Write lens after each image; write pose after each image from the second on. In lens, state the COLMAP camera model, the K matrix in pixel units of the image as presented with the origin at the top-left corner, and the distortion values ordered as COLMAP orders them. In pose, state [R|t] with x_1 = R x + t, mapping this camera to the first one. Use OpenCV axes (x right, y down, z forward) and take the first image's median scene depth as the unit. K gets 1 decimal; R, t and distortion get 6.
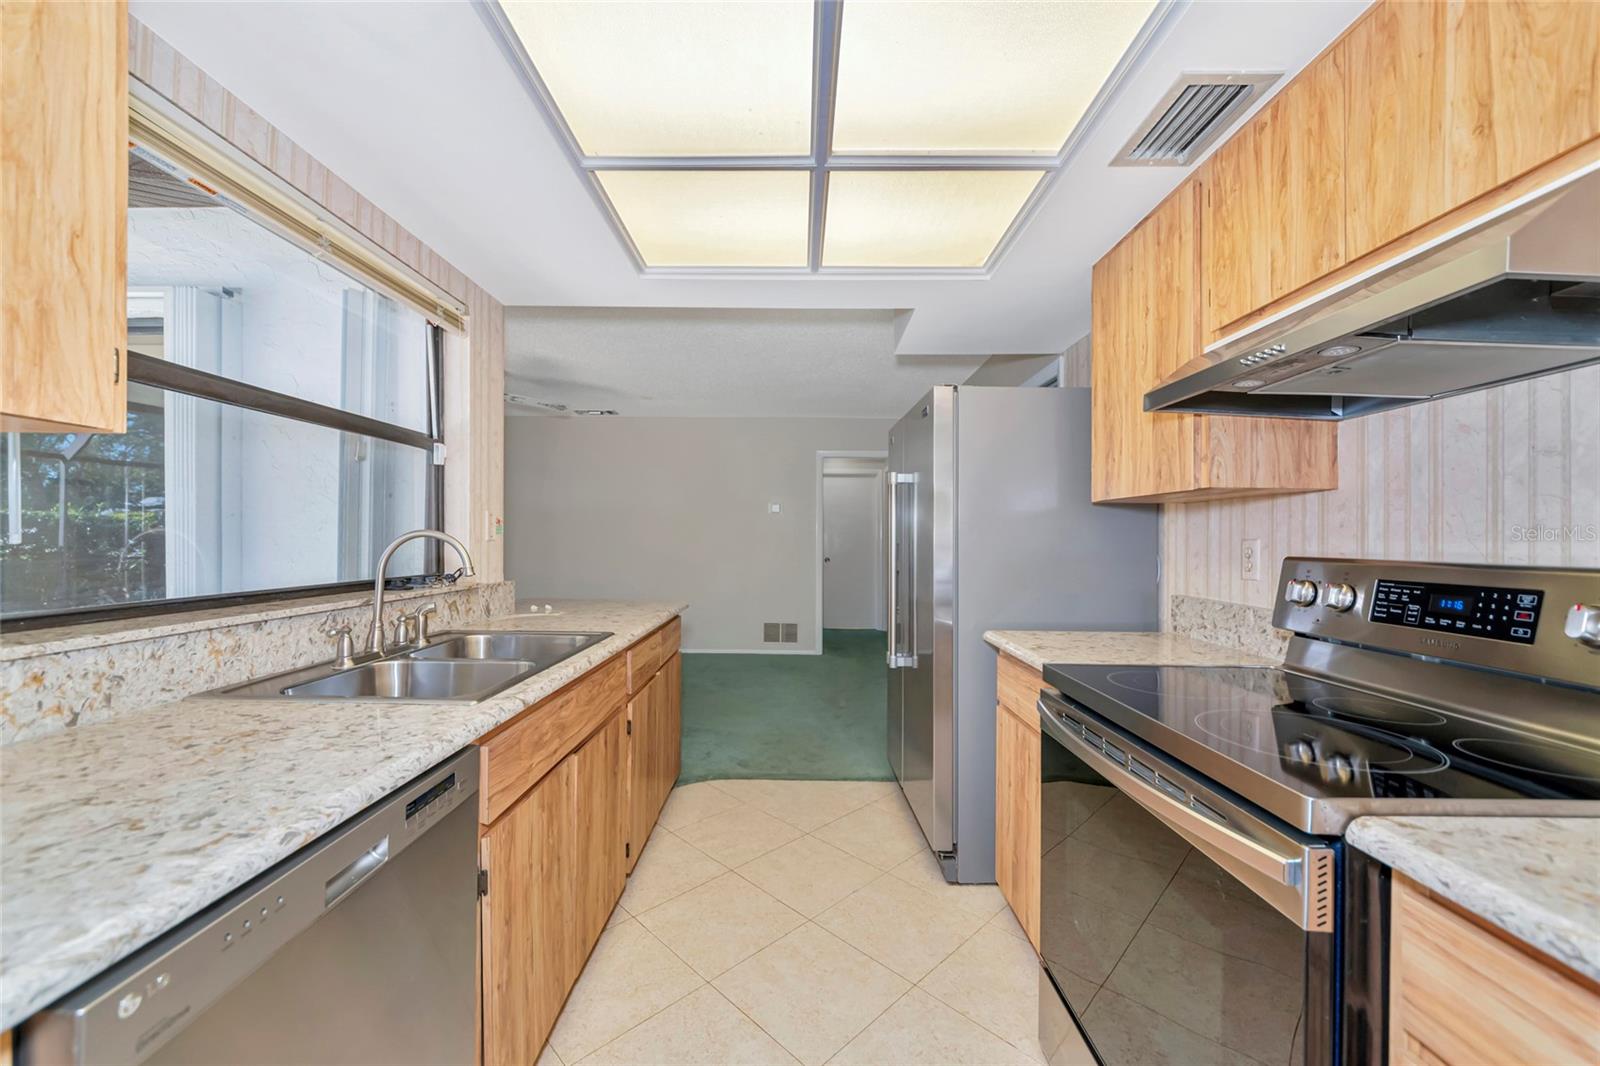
lens RADIAL K [[614.7, 0, 794.8], [0, 614.7, 527.6], [0, 0, 1]] dist [-0.010280, 0.002609]
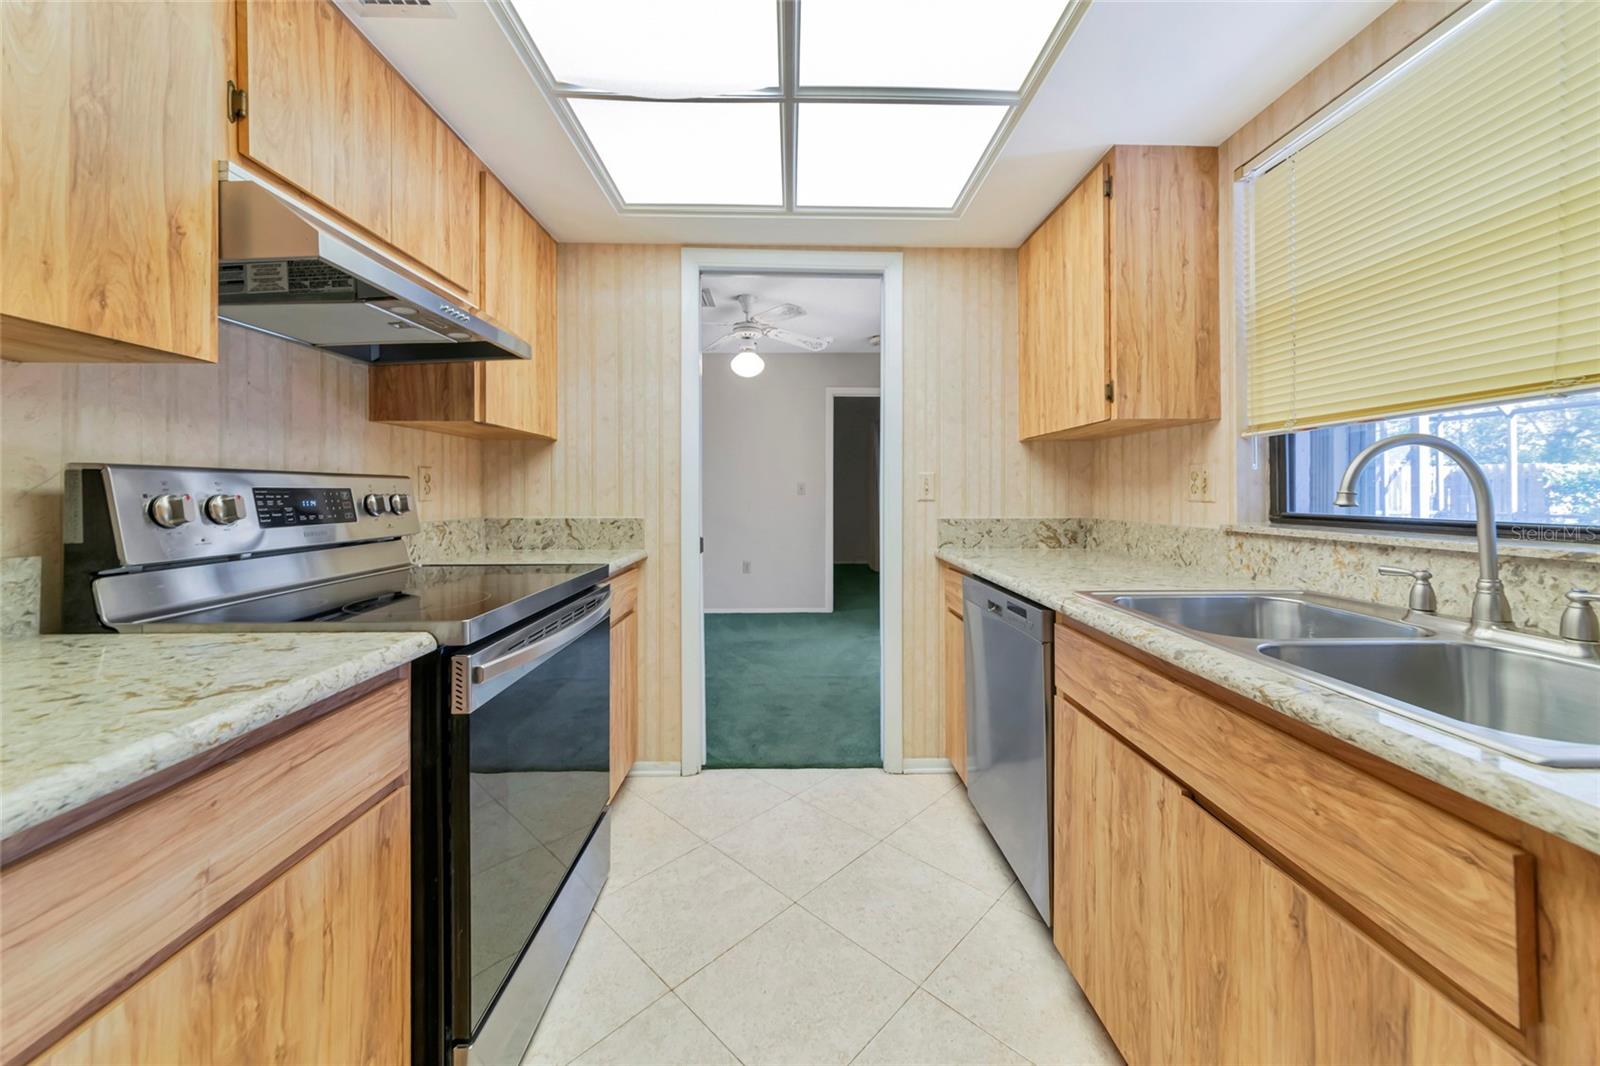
lens RADIAL K [[585.1, 0, 809.8], [0, 585.1, 490.1], [0, 0, 1]] dist [-0.000426, 0.000091]
pose [[-0.999008, -0.008168, -0.043770, 0.049611], [-0.007267, 0.999759, -0.020703, 0.095126], [0.043929, -0.020365, -0.998827, 1.888591]]
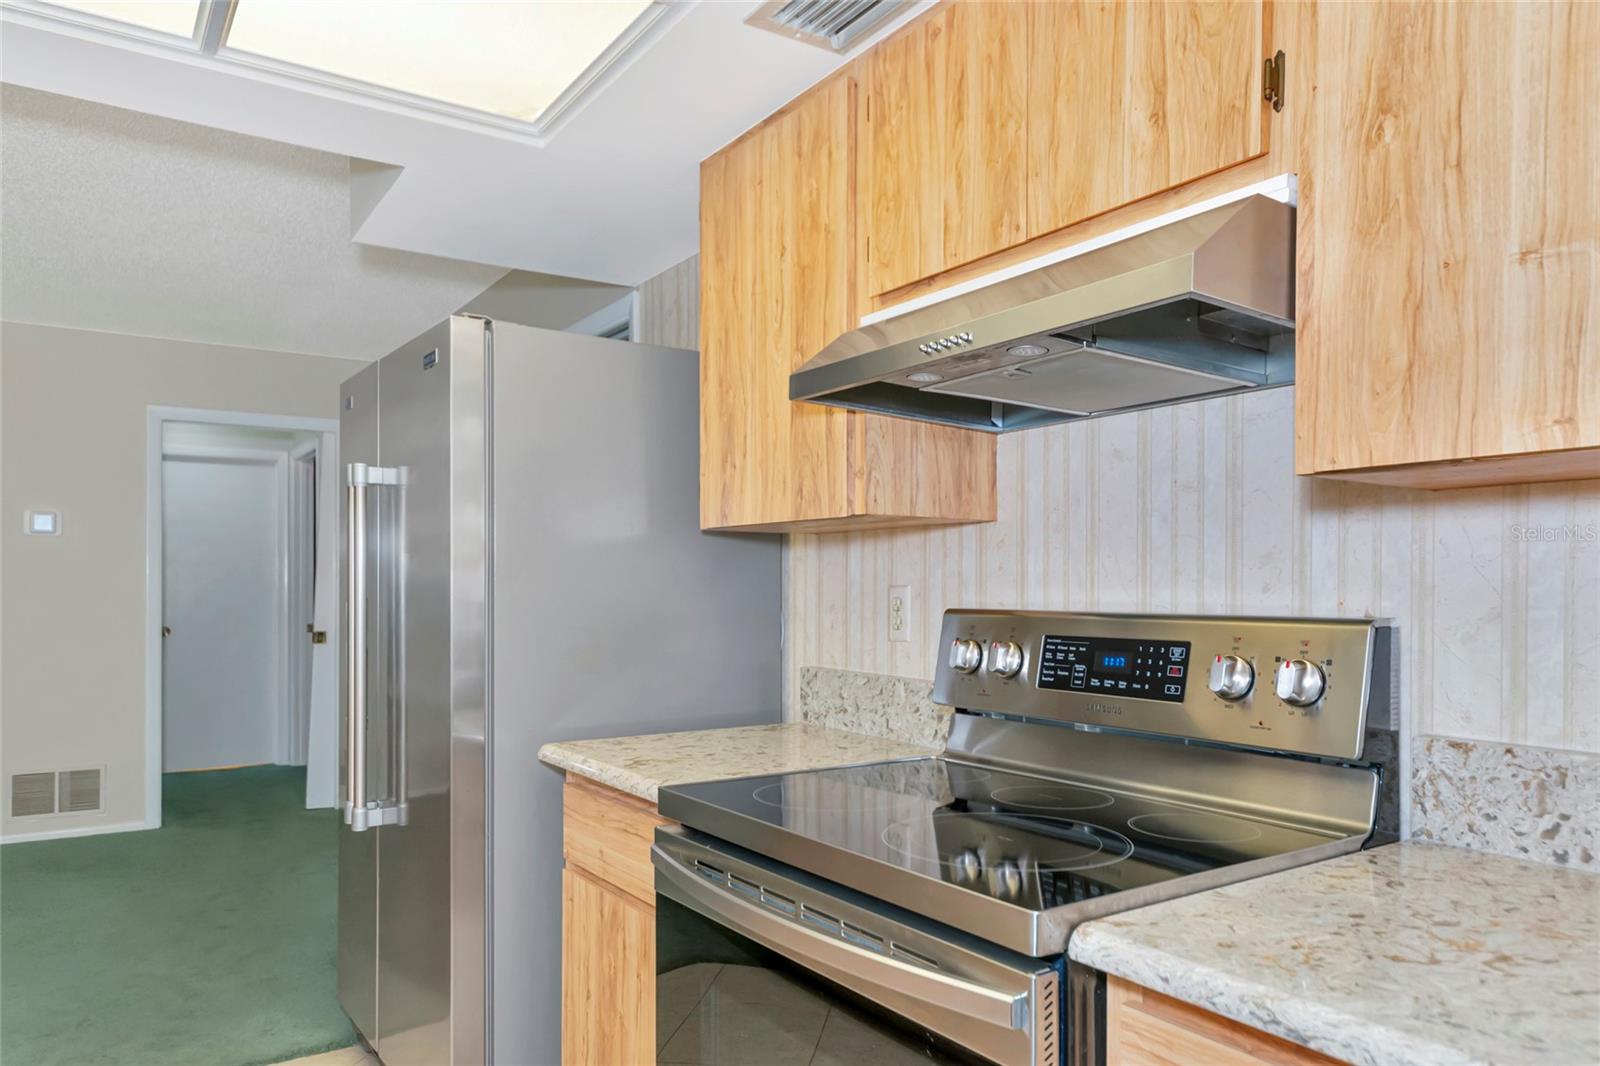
lens RADIAL K [[1082.4, 0, 804.8], [0, 1082.4, 566.0], [0, 0, 1]] dist [0.009538, 0.001193]
pose [[0.820875, 0.002003, 0.571105, -0.116352], [-0.002457, 0.999997, 0.000025, -0.005623], [-0.571103, -0.001424, 0.820877, 0.003624]]
